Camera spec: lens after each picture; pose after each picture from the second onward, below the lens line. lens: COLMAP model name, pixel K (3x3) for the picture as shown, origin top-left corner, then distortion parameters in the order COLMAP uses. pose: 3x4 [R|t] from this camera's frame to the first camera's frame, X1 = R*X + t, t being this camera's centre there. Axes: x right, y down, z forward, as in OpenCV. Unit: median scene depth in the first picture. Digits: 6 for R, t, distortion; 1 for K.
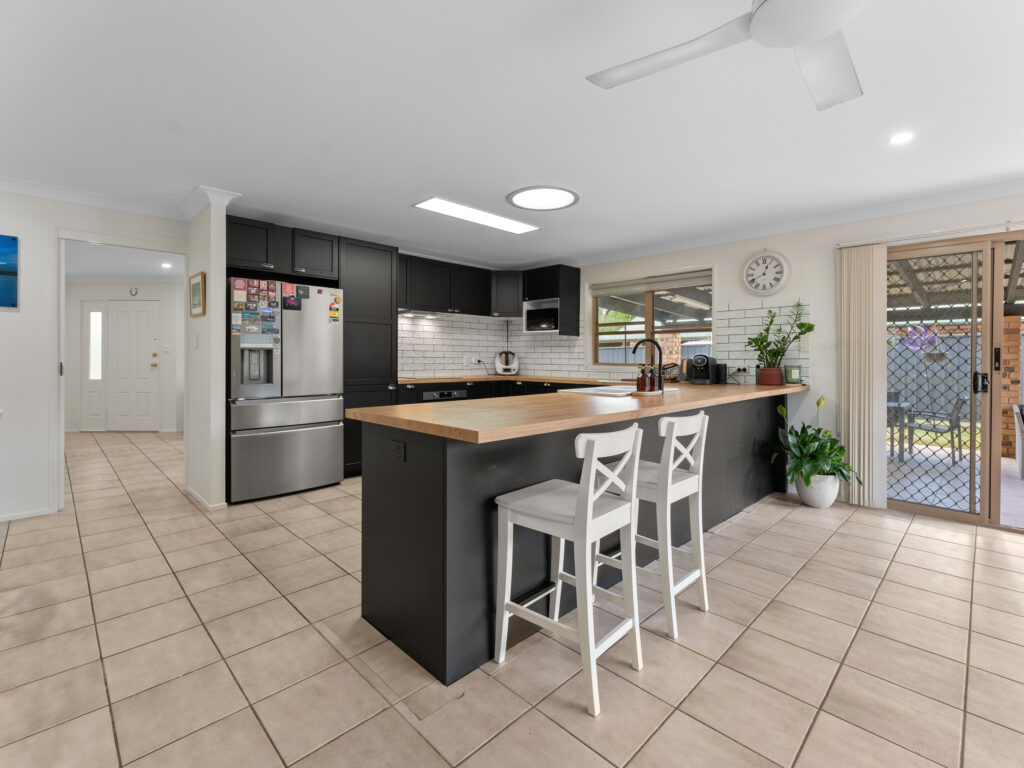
lens RADIAL K [[466.1, 0, 508.9], [0, 466.1, 361.1], [0, 0, 1]] dist [-0.000896, 0.000010]
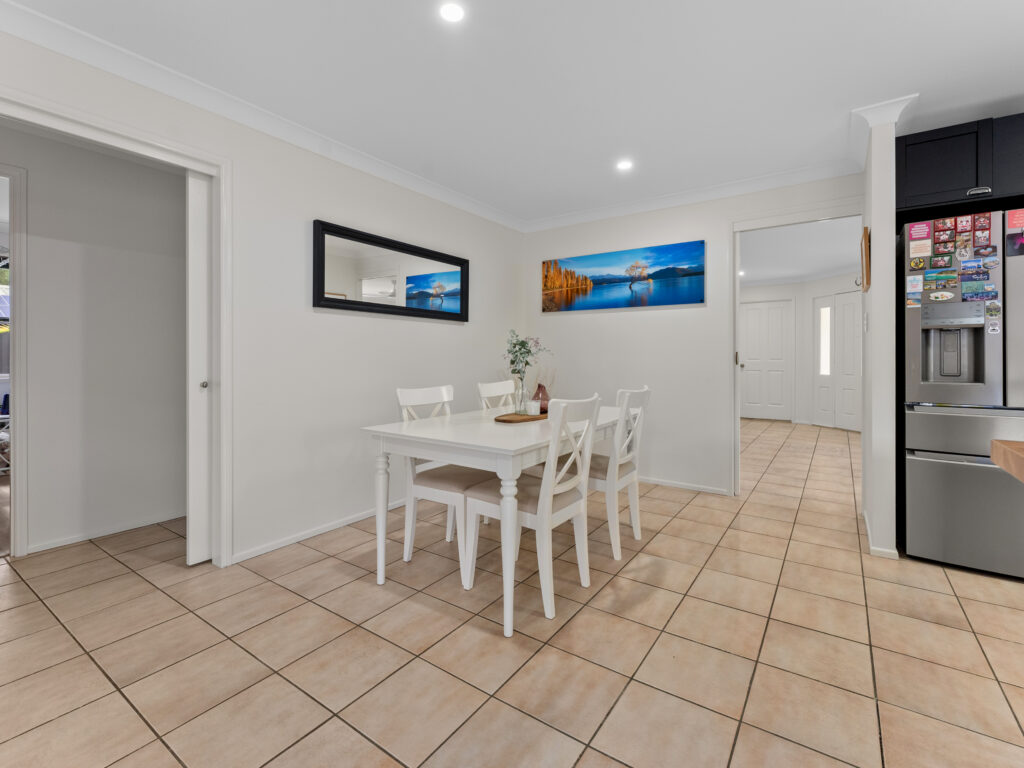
lens RADIAL K [[471.6, 0, 510.3], [0, 471.6, 356.0], [0, 0, 1]] dist [0.000806, 0.000457]
pose [[0.182854, -0.007081, -0.983115, -0.018926], [-0.004440, 0.999958, -0.008028, 0.019213], [0.983130, 0.005833, 0.182815, 0.265956]]
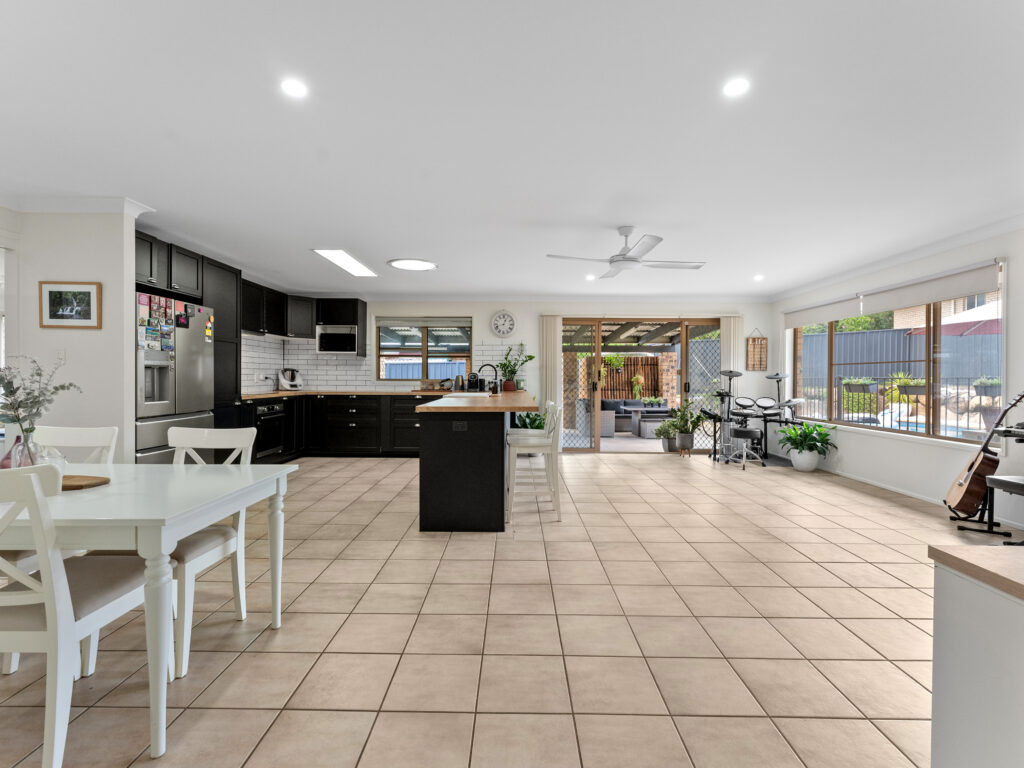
lens RADIAL K [[465.2, 0, 510.2], [0, 465.2, 369.7], [0, 0, 1]] dist [-0.000759, 0.000461]
pose [[0.709723, 0.007469, 0.704441, -0.634833], [0.004108, 0.999883, -0.014740, -0.000494], [-0.704469, 0.013355, 0.709609, -0.205052]]
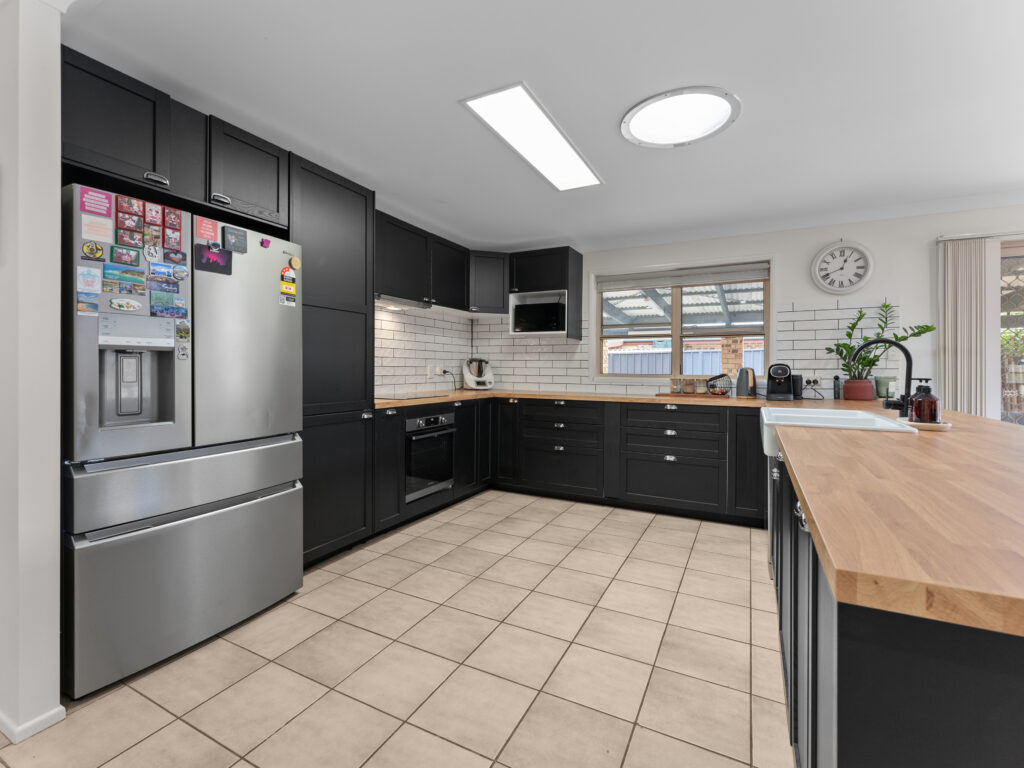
lens RADIAL K [[465.2, 0, 510.2], [0, 465.2, 369.7], [0, 0, 1]] dist [-0.000759, 0.000461]
pose [[0.950719, -0.001362, 0.310050, -0.300003], [0.001512, 0.999999, -0.000243, -0.003849], [-0.310049, 0.000700, 0.950720, 0.401590]]
